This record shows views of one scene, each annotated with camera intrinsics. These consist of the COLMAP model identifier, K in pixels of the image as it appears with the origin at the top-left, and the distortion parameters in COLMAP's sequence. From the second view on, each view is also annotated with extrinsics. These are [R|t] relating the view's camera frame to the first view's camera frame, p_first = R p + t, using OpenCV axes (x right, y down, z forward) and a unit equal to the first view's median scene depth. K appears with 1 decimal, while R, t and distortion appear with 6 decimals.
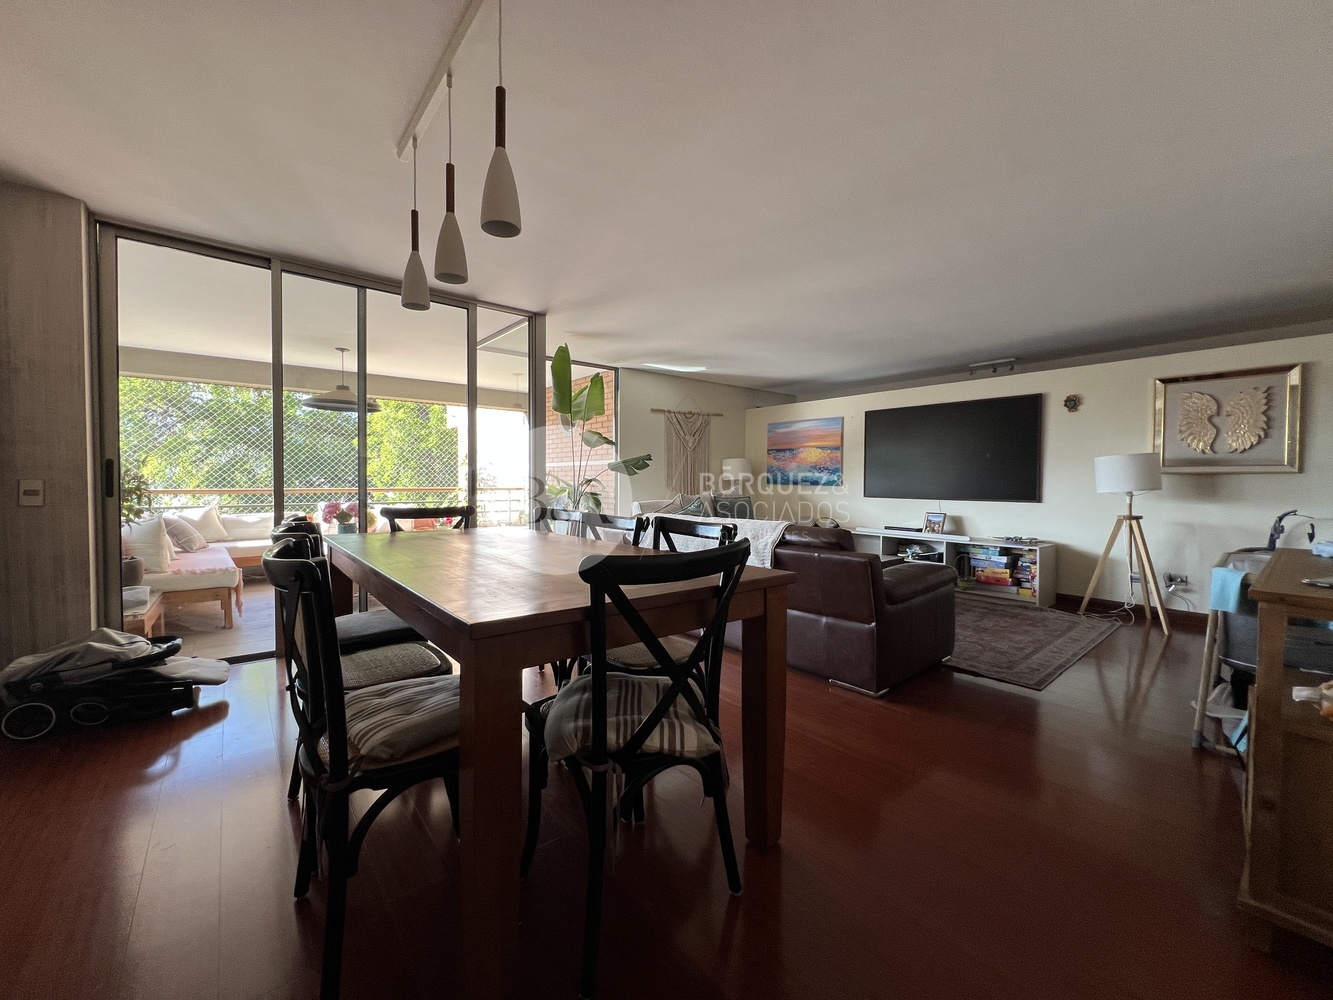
lens RADIAL K [[530.8, 0, 660.6], [0, 530.8, 496.9], [0, 0, 1]] dist [-0.006676, 0.001158]
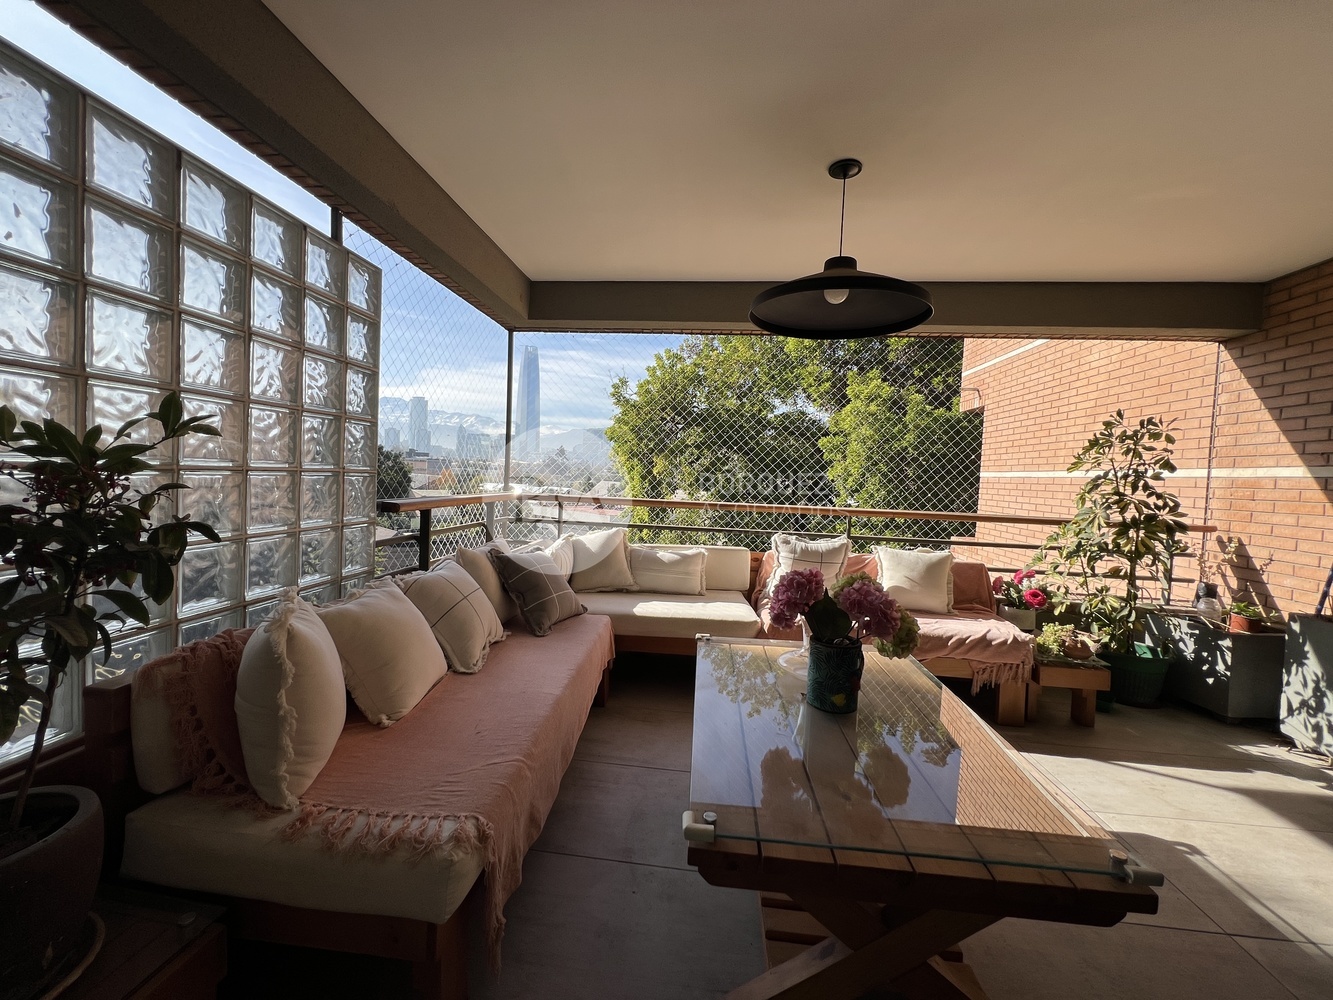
lens RADIAL K [[530.8, 0, 659.3], [0, 530.8, 495.5], [0, 0, 1]] dist [-0.006676, 0.001158]
pose [[0.694421, 0.053561, -0.717573, -0.267058], [-0.062077, 0.997967, 0.014416, -0.022269], [0.716886, 0.034534, 0.696334, 0.423081]]
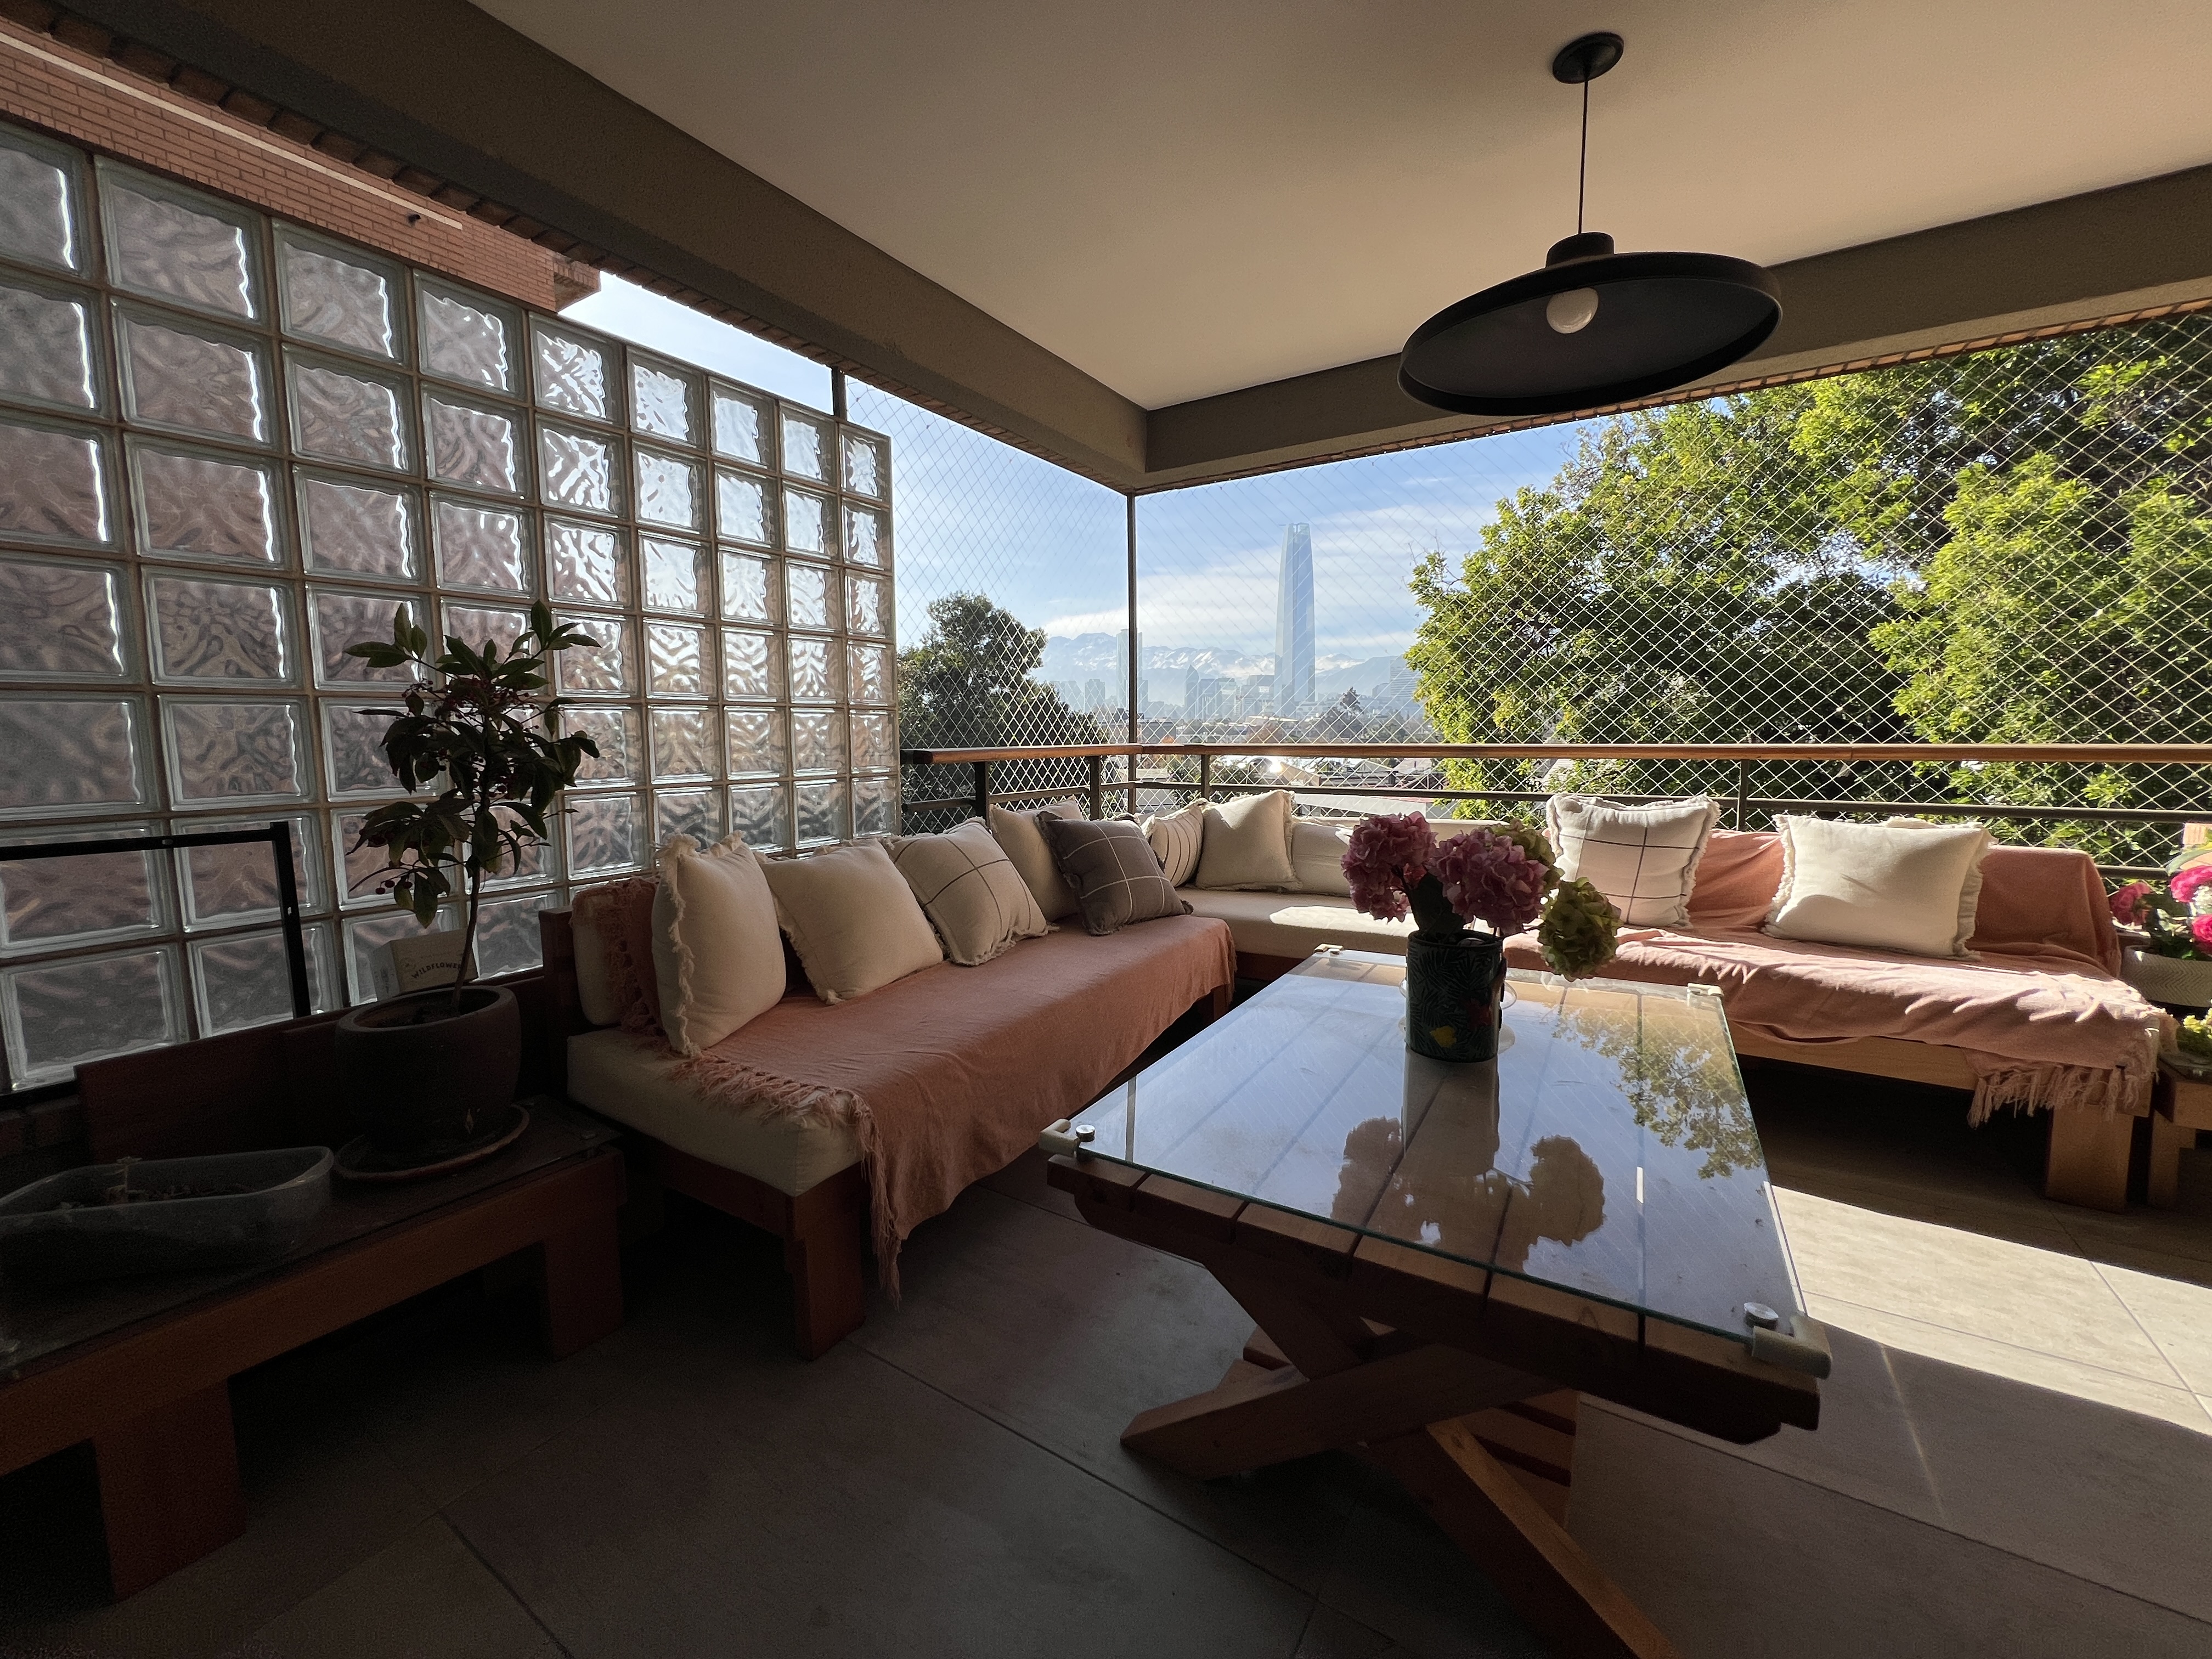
lens RADIAL K [[880.8, 0, 1100.1], [0, 880.8, 823.3], [0, 0, 1]] dist [-0.006676, 0.001158]
pose [[0.299731, 0.091620, -0.949614, -0.206481], [-0.022420, 0.995779, 0.088998, -0.008916], [0.953760, -0.005385, 0.300520, 0.482335]]
